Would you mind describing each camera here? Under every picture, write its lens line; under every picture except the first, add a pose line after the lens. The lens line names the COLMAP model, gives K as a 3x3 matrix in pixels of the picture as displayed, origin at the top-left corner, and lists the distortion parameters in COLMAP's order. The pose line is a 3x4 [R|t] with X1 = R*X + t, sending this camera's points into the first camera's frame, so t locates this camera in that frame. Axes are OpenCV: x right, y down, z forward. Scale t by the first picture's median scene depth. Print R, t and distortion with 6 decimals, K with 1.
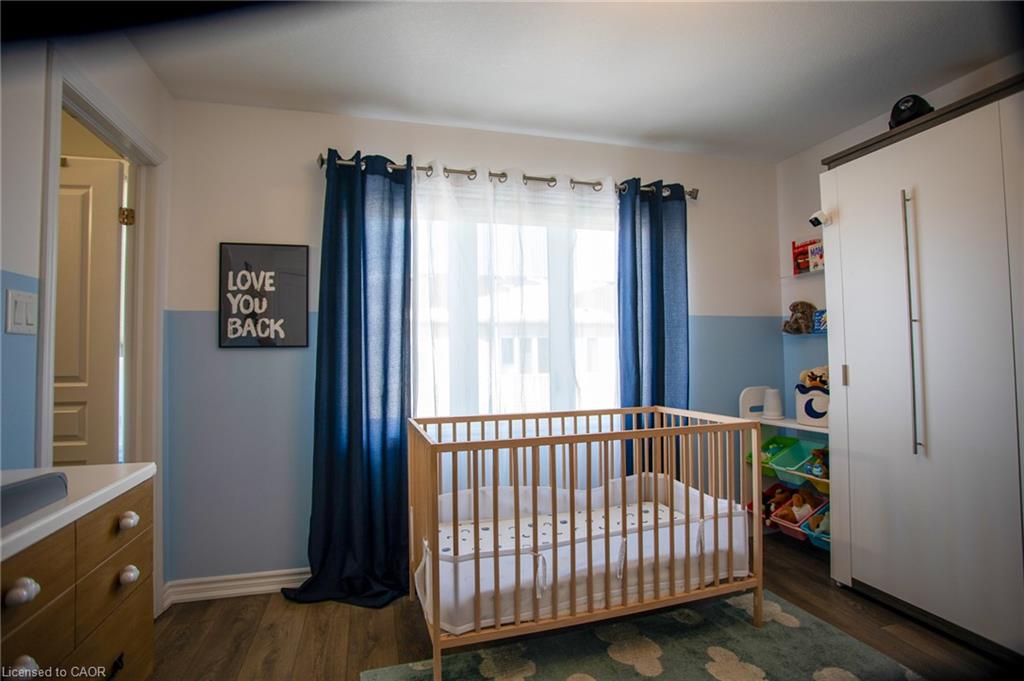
lens RADIAL K [[495.9, 0, 507.6], [0, 495.9, 340.7], [0, 0, 1]] dist [-0.083924, 0.040012]
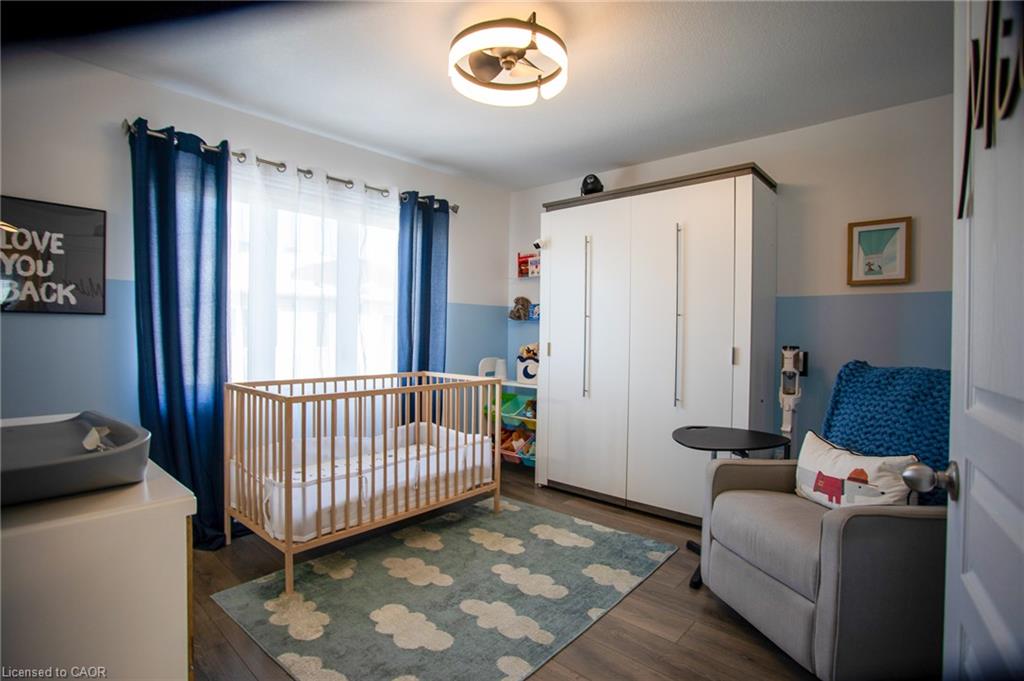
lens RADIAL K [[495.9, 0, 507.6], [0, 495.9, 340.7], [0, 0, 1]] dist [-0.083924, 0.040012]
pose [[0.848539, 0.019073, 0.528789, -0.226846], [-0.045665, 0.998261, 0.037272, -0.007767], [-0.527159, -0.055774, 0.847935, -0.249017]]
